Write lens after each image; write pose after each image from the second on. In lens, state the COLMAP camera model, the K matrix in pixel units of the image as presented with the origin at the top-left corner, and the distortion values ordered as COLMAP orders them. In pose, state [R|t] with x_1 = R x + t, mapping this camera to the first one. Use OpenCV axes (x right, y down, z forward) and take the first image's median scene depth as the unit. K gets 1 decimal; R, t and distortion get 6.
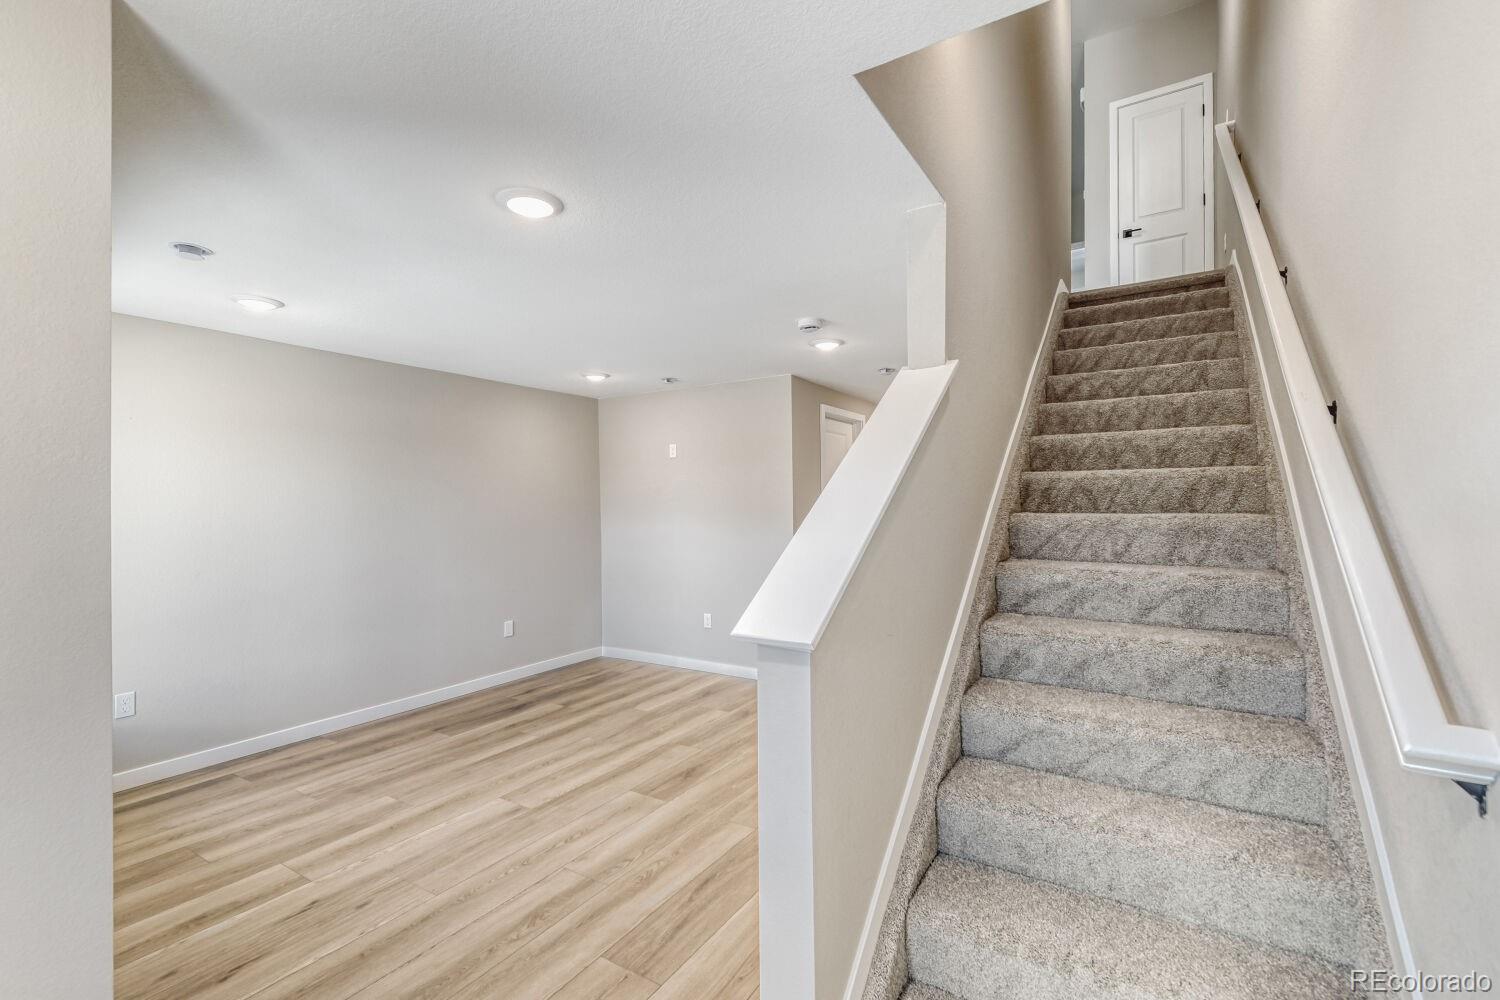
lens RADIAL K [[654.4, 0, 761.8], [0, 654.4, 503.5], [0, 0, 1]] dist [0.001473, -0.006575]
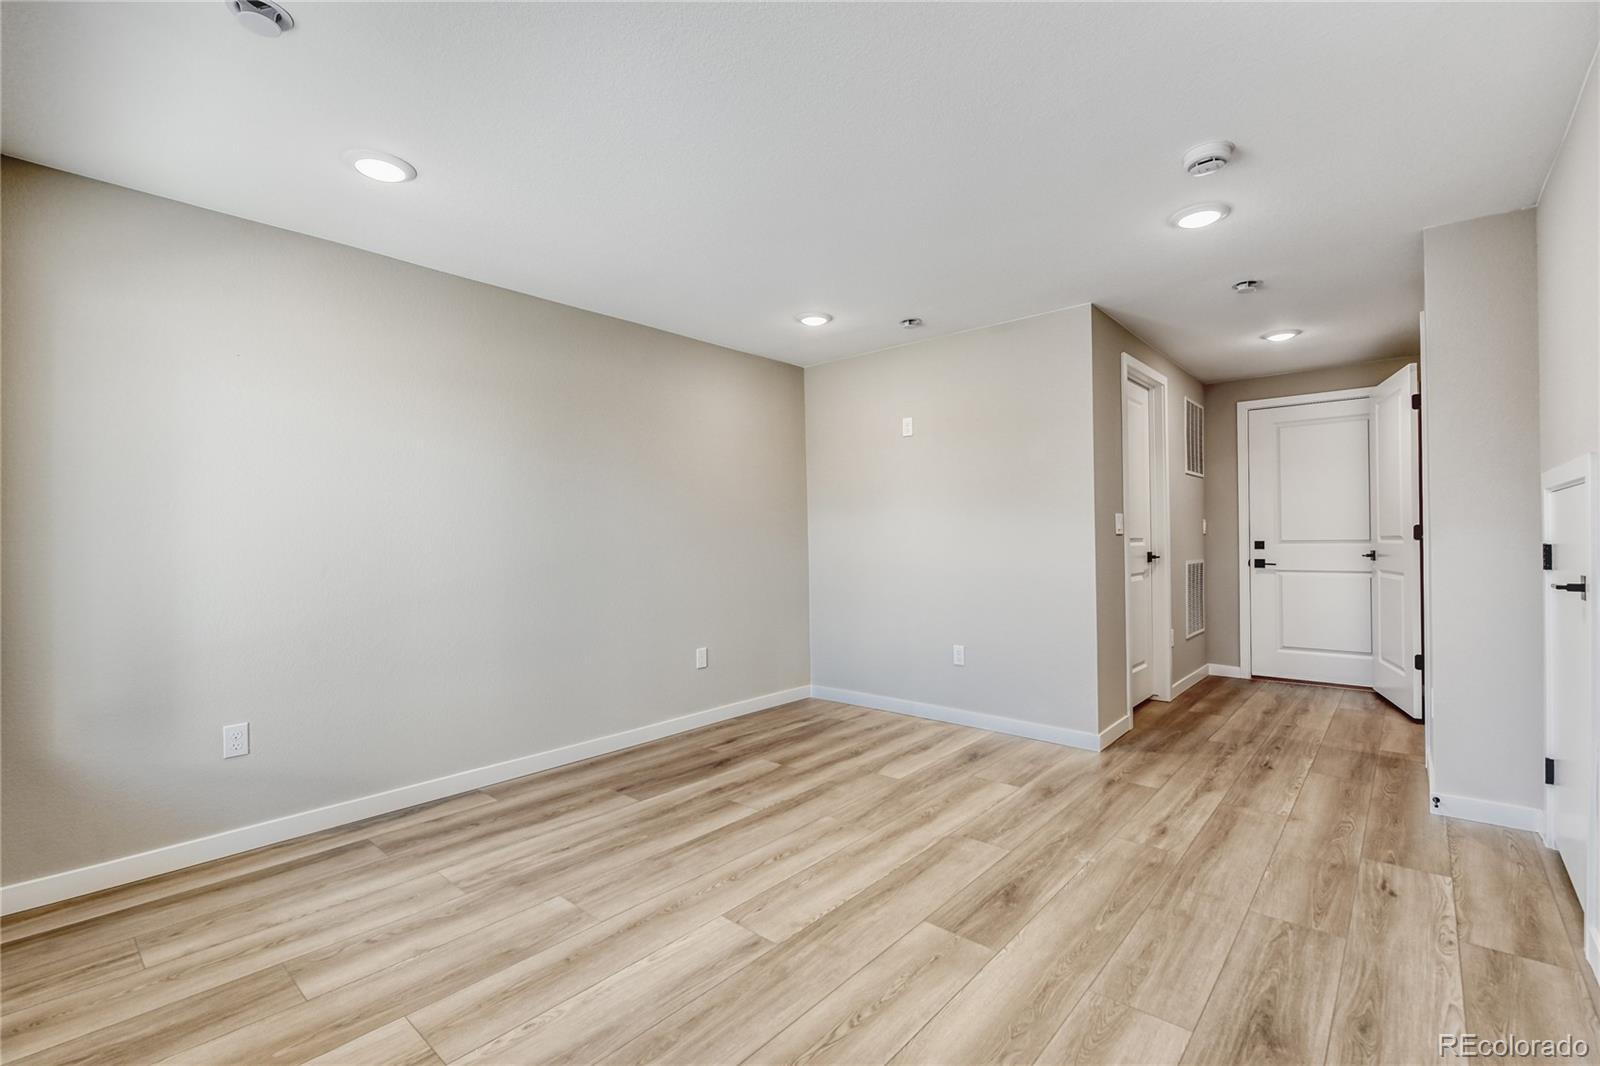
lens RADIAL K [[702.9, 0, 800.0], [0, 702.9, 533.0], [0, 0, 1]] dist [-0.003726, -0.000272]
pose [[0.983112, -0.004299, -0.182953, -0.159130], [0.003781, 0.999988, -0.003182, 0.062176], [0.182964, 0.002437, 0.983117, 0.269749]]
